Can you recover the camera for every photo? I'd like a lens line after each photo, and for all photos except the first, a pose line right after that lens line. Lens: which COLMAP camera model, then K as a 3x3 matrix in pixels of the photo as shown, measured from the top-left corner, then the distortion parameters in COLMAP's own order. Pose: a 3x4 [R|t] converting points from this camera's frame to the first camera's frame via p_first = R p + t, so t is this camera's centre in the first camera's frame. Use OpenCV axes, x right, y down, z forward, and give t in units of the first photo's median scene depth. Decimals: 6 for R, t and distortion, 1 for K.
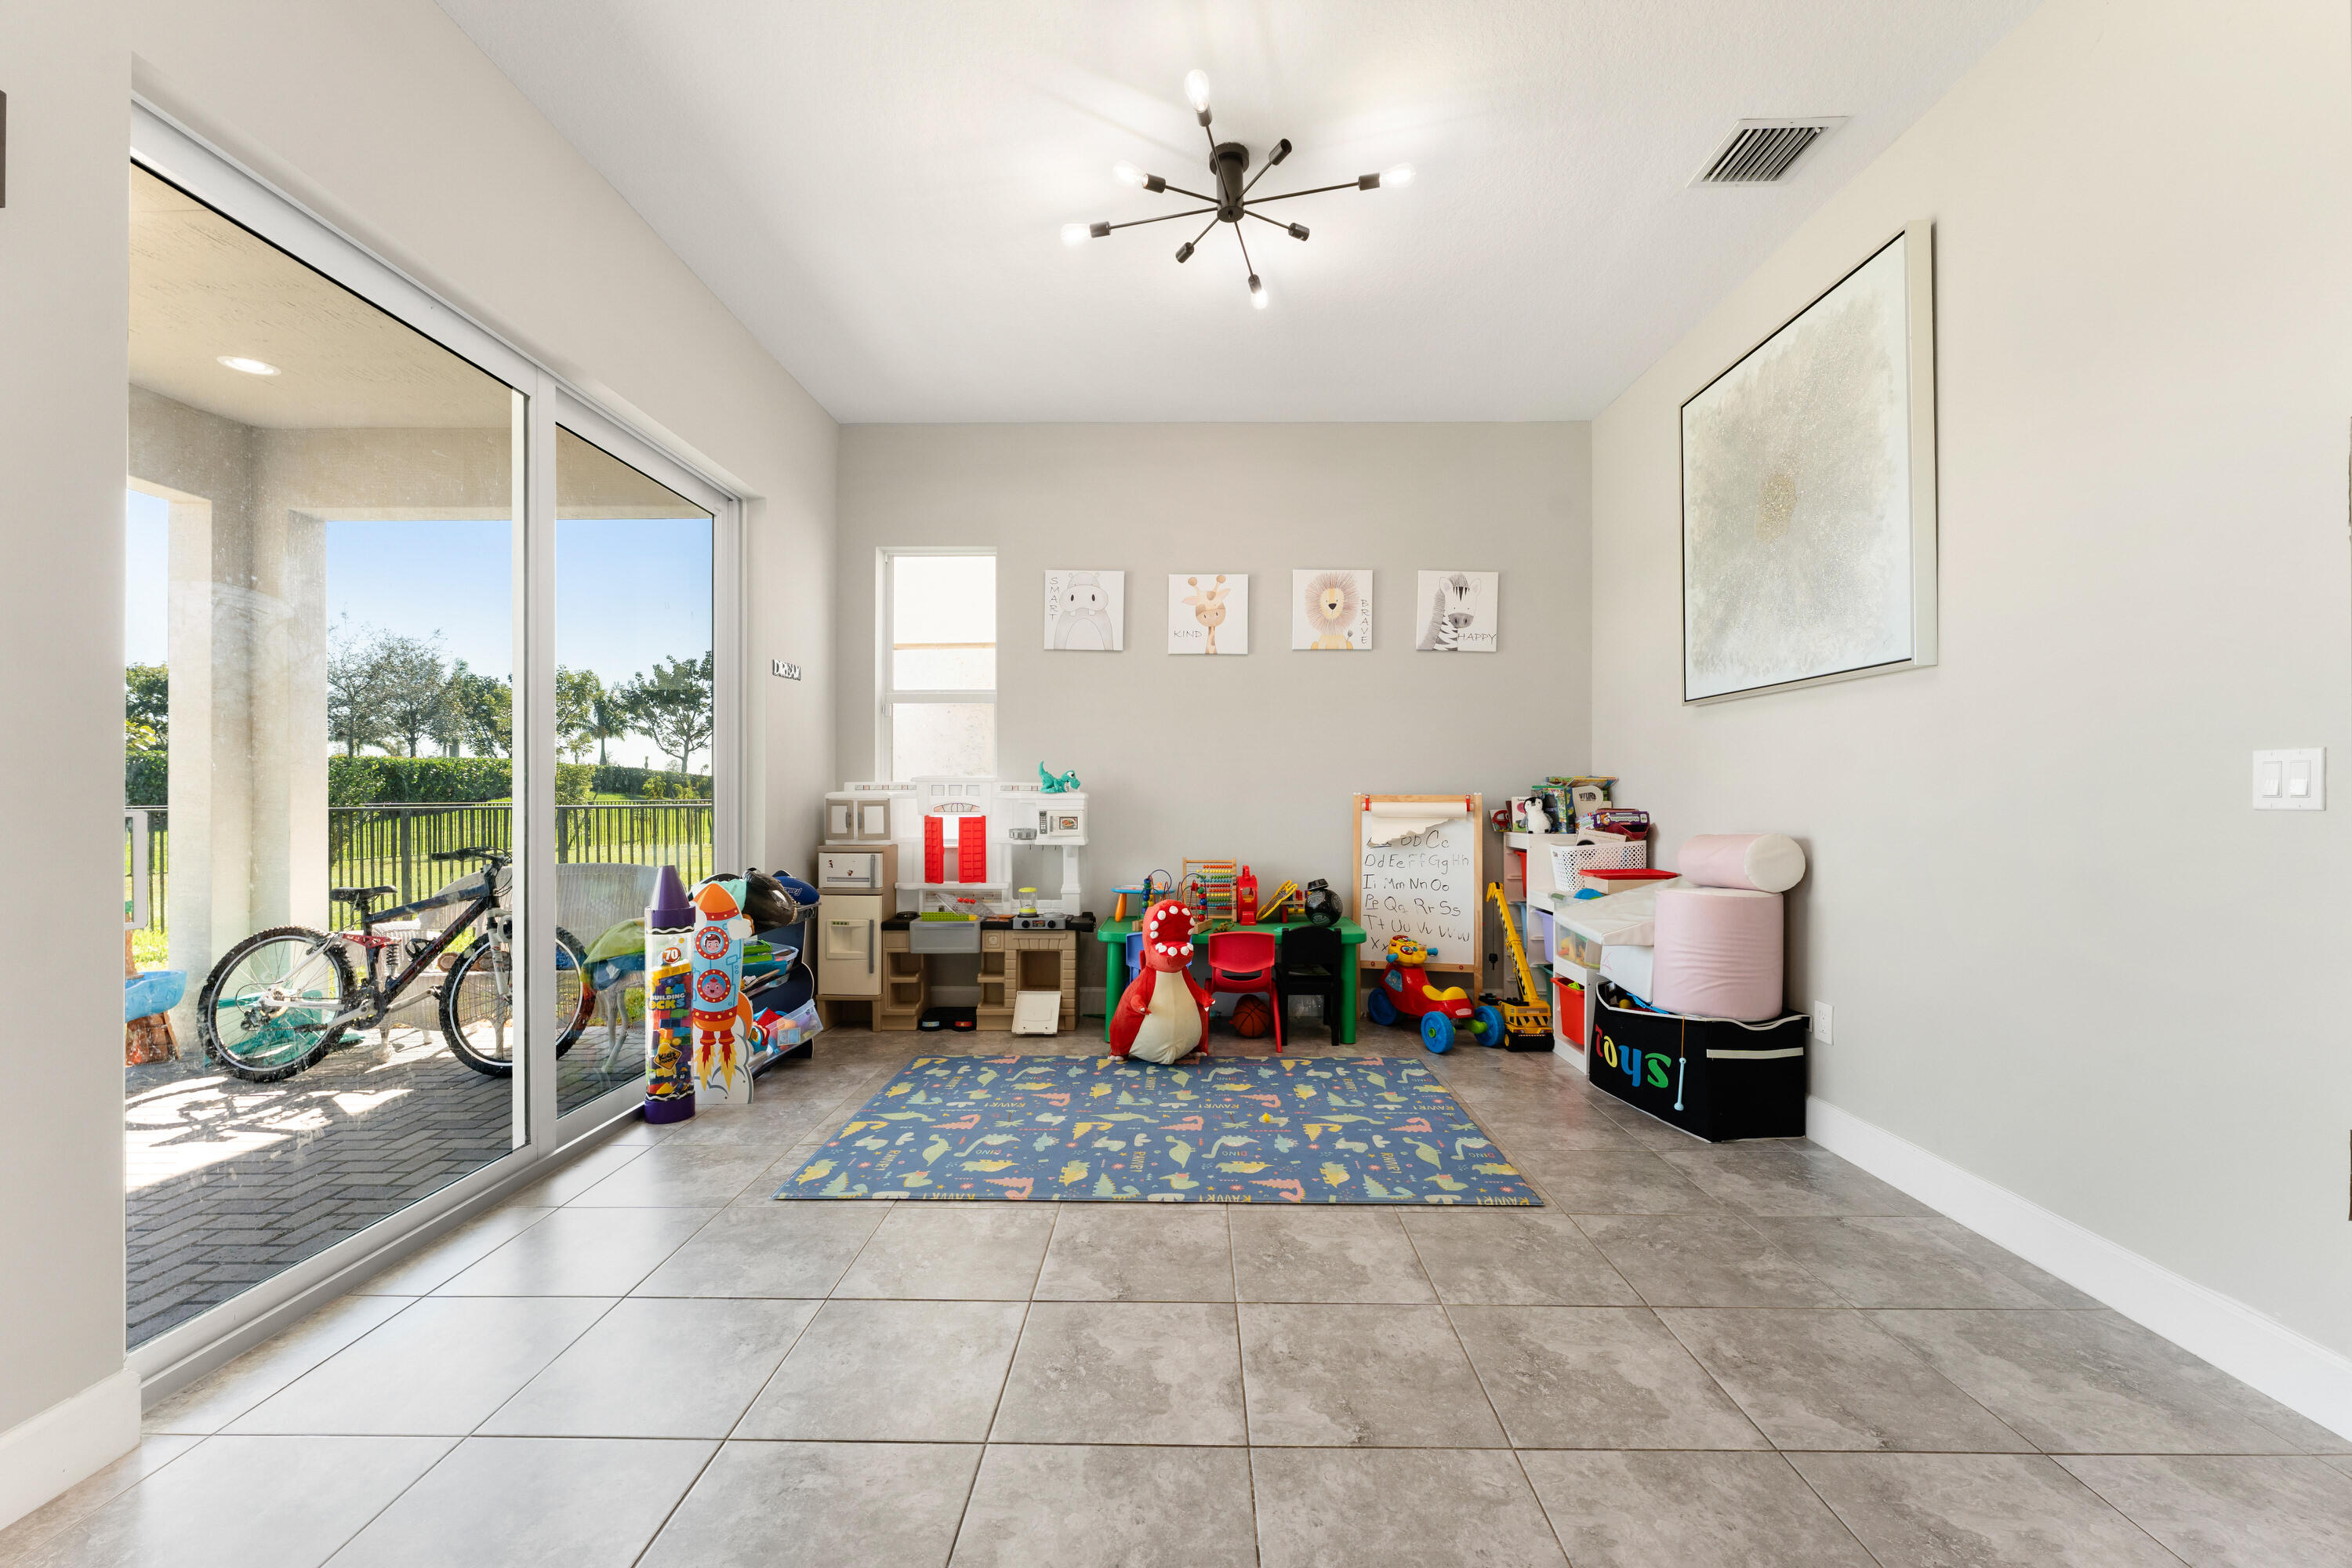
lens RADIAL K [[931.6, 0, 1191.1], [0, 931.6, 791.7], [0, 0, 1]] dist [0.002703, -0.000734]
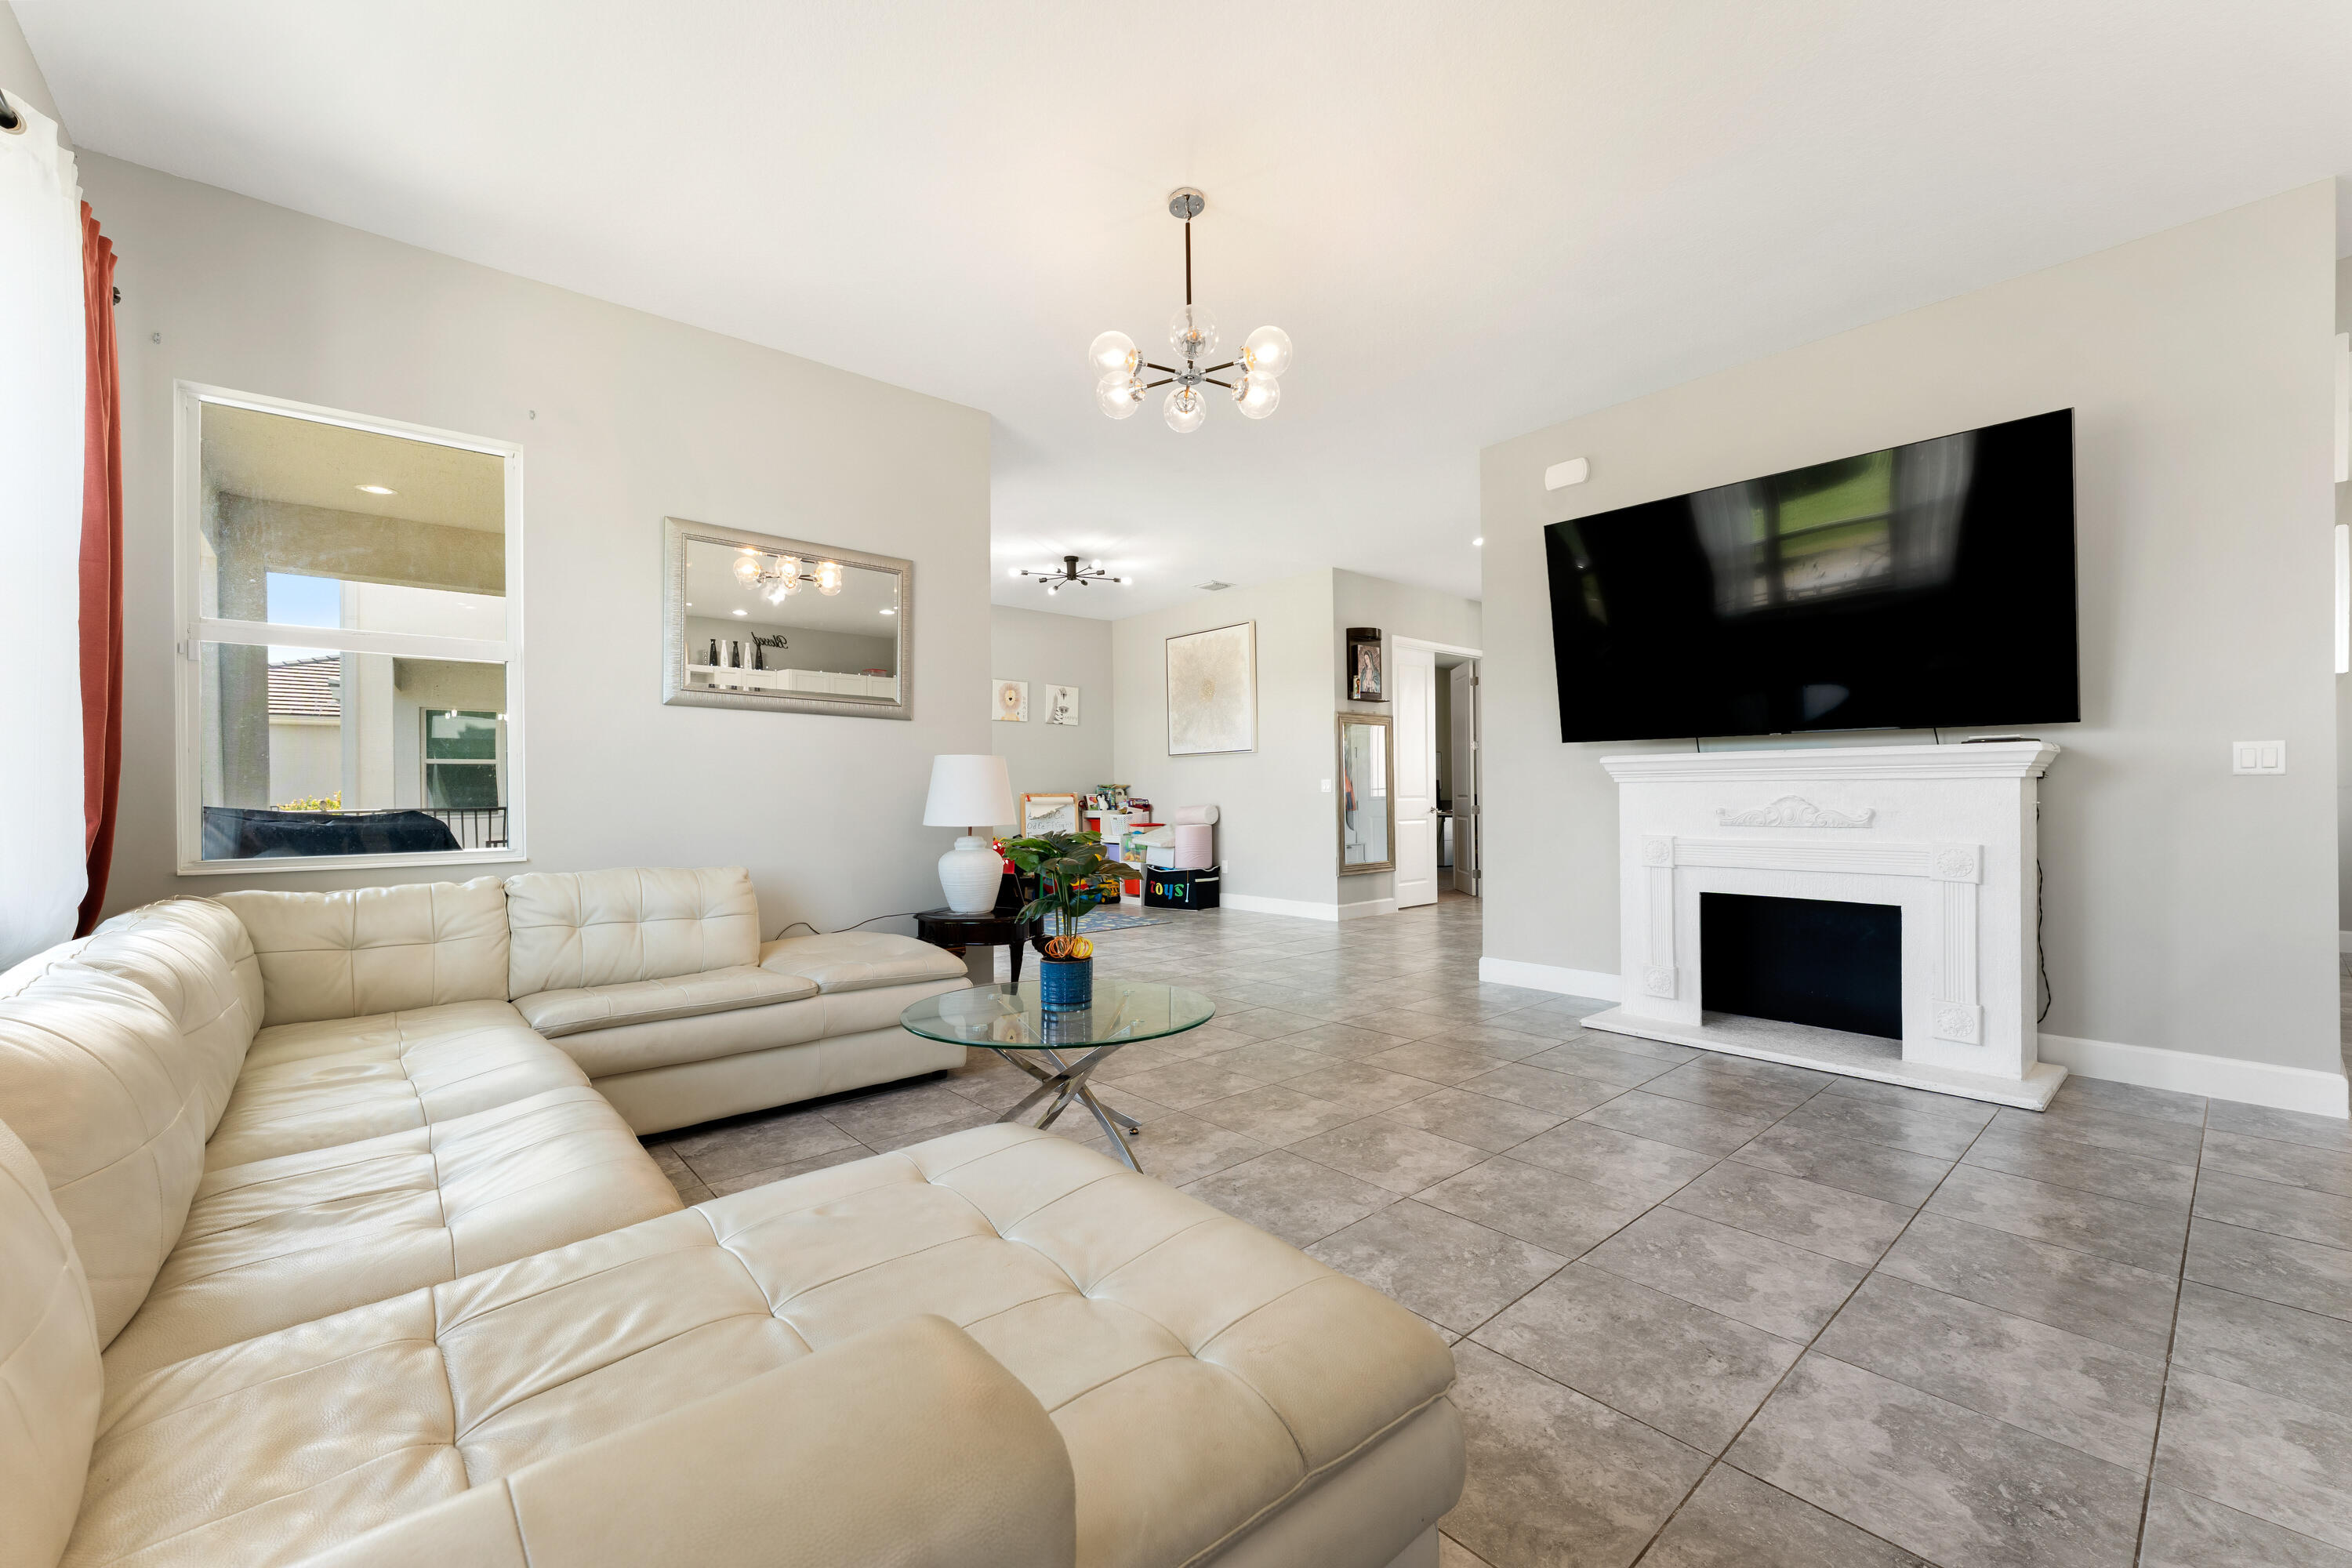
lens RADIAL K [[931.6, 0, 1168.0], [0, 931.6, 781.7], [0, 0, 1]] dist [0.002703, -0.000734]
pose [[0.760924, 0.003619, 0.648830, -0.953612], [0.007940, 0.999858, -0.014888, 0.011224], [-0.648792, 0.016480, 0.760787, -0.790302]]
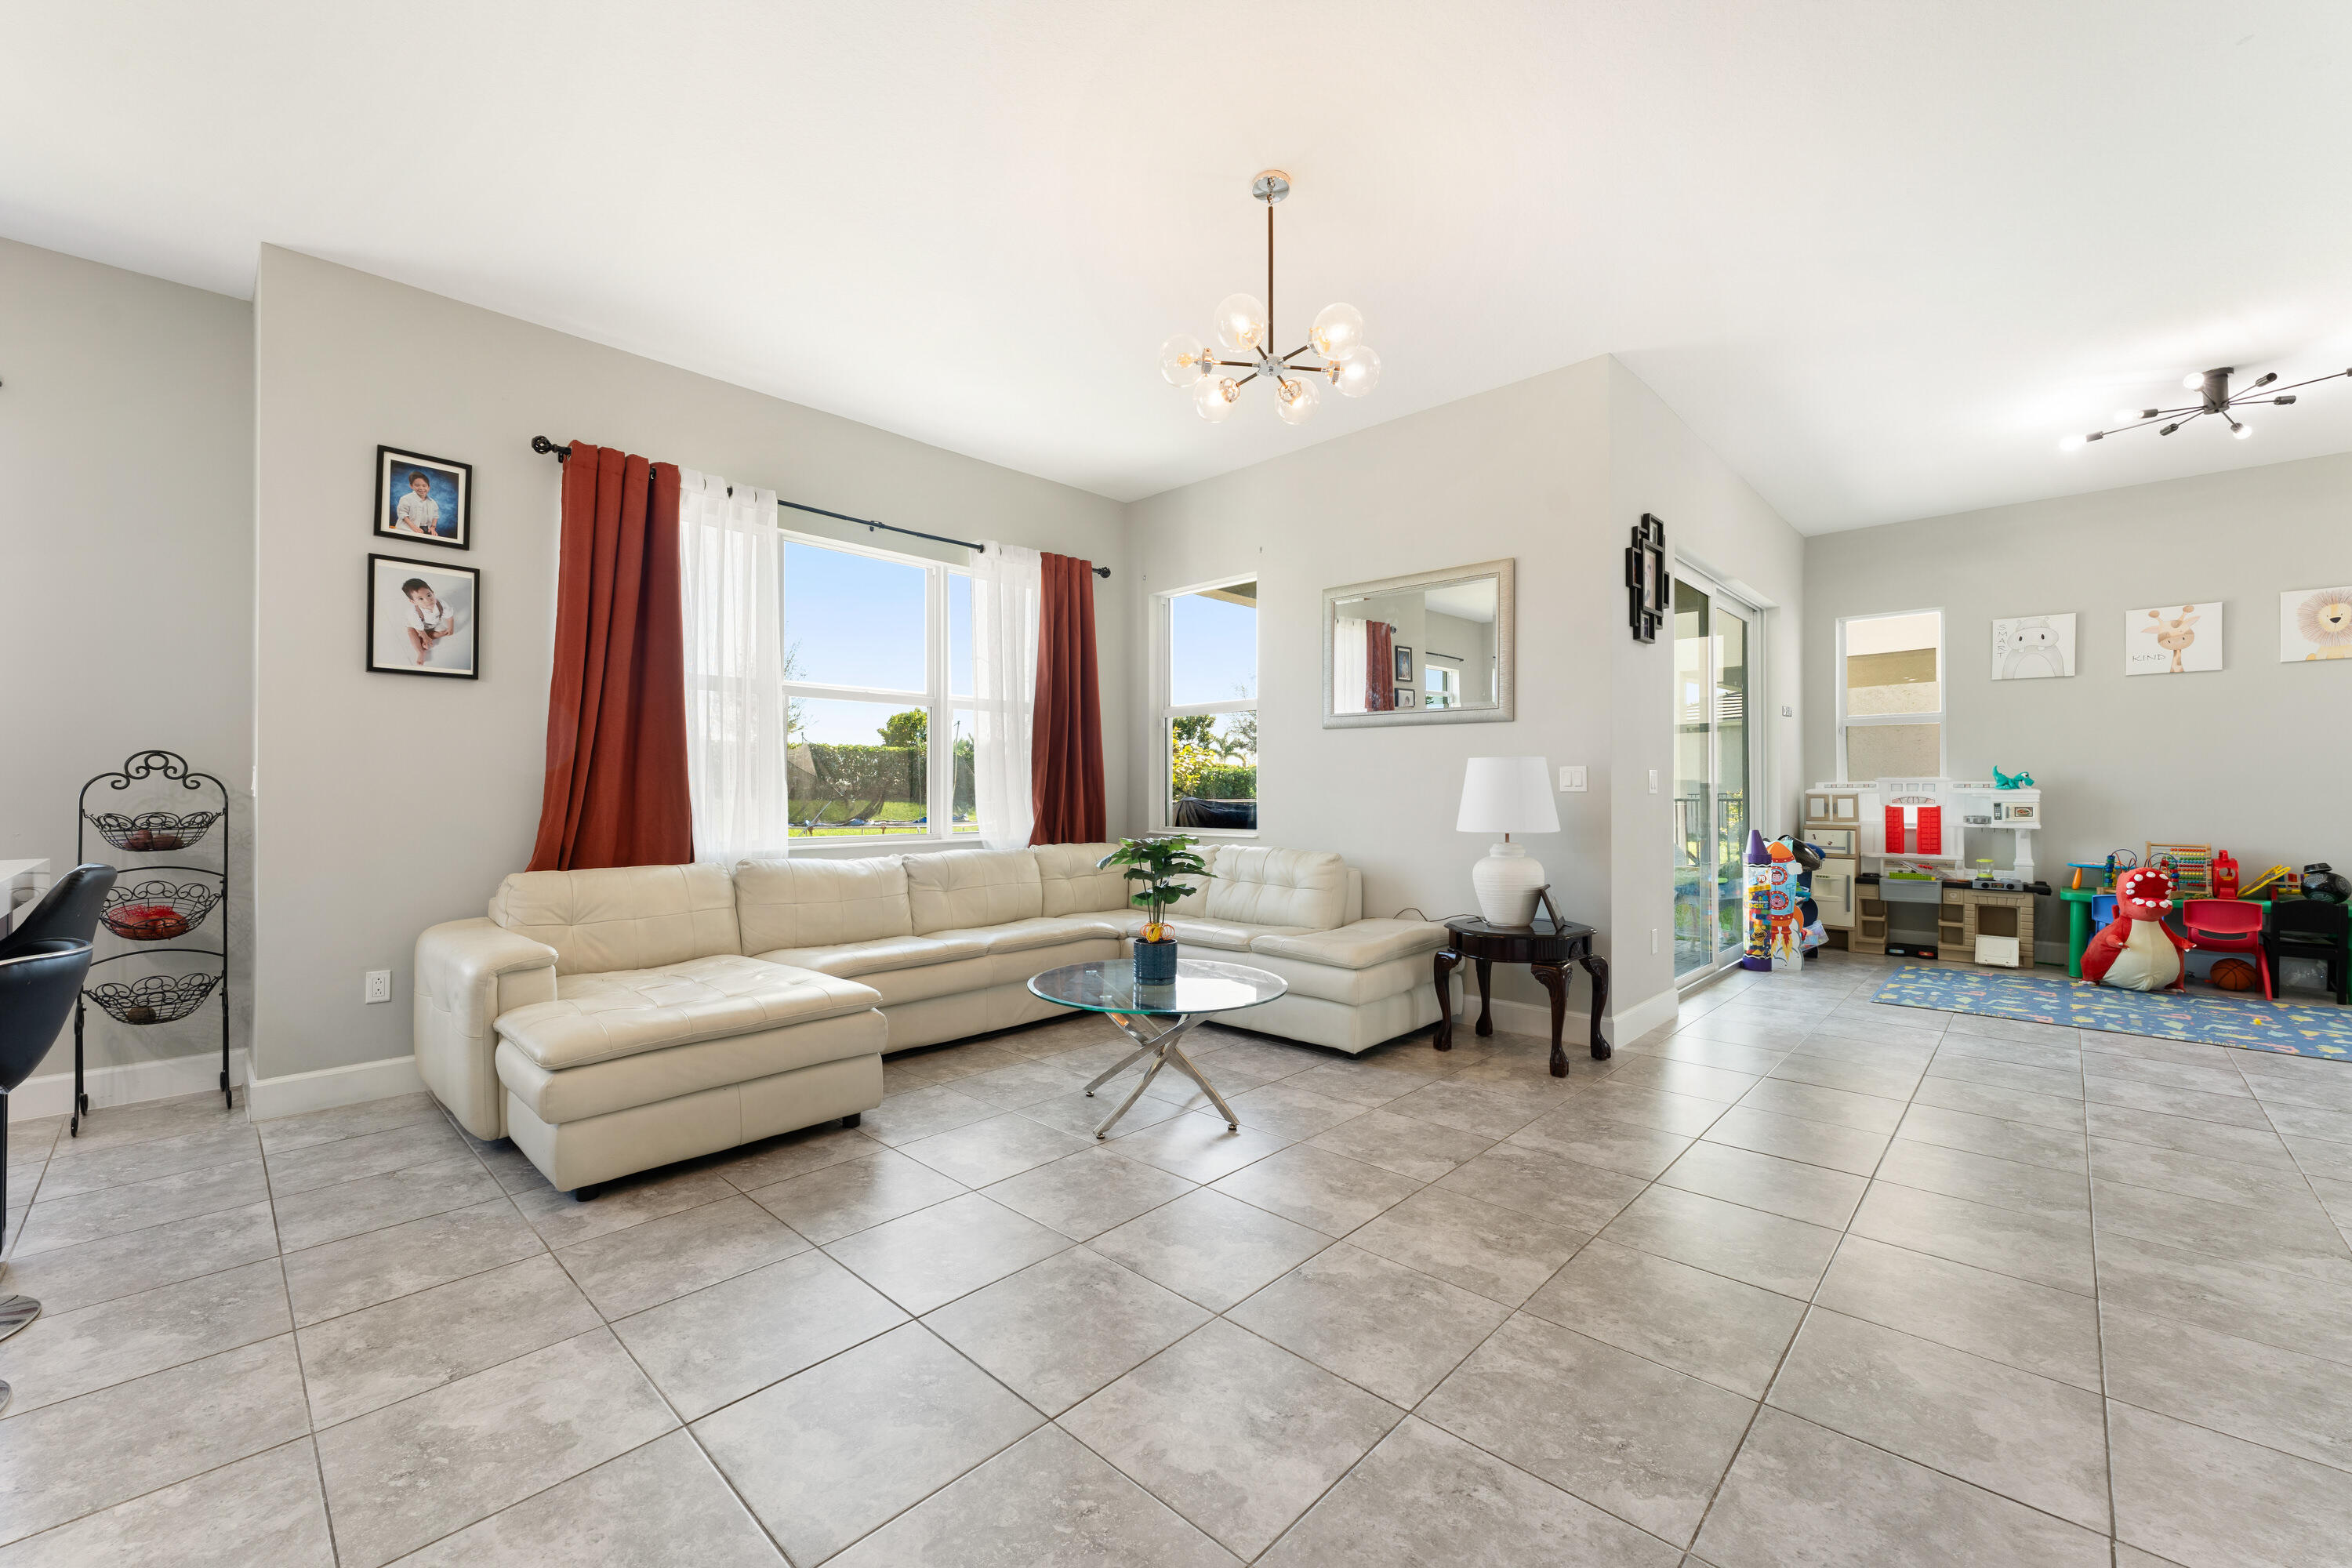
lens RADIAL K [[931.6, 0, 1195.5], [0, 931.6, 783.2], [0, 0, 1]] dist [0.002703, -0.000734]
pose [[0.730144, -0.008215, -0.683244, -0.087251], [0.003687, 0.999961, -0.008082, -0.000833], [0.683284, 0.003382, 0.730145, -0.792871]]
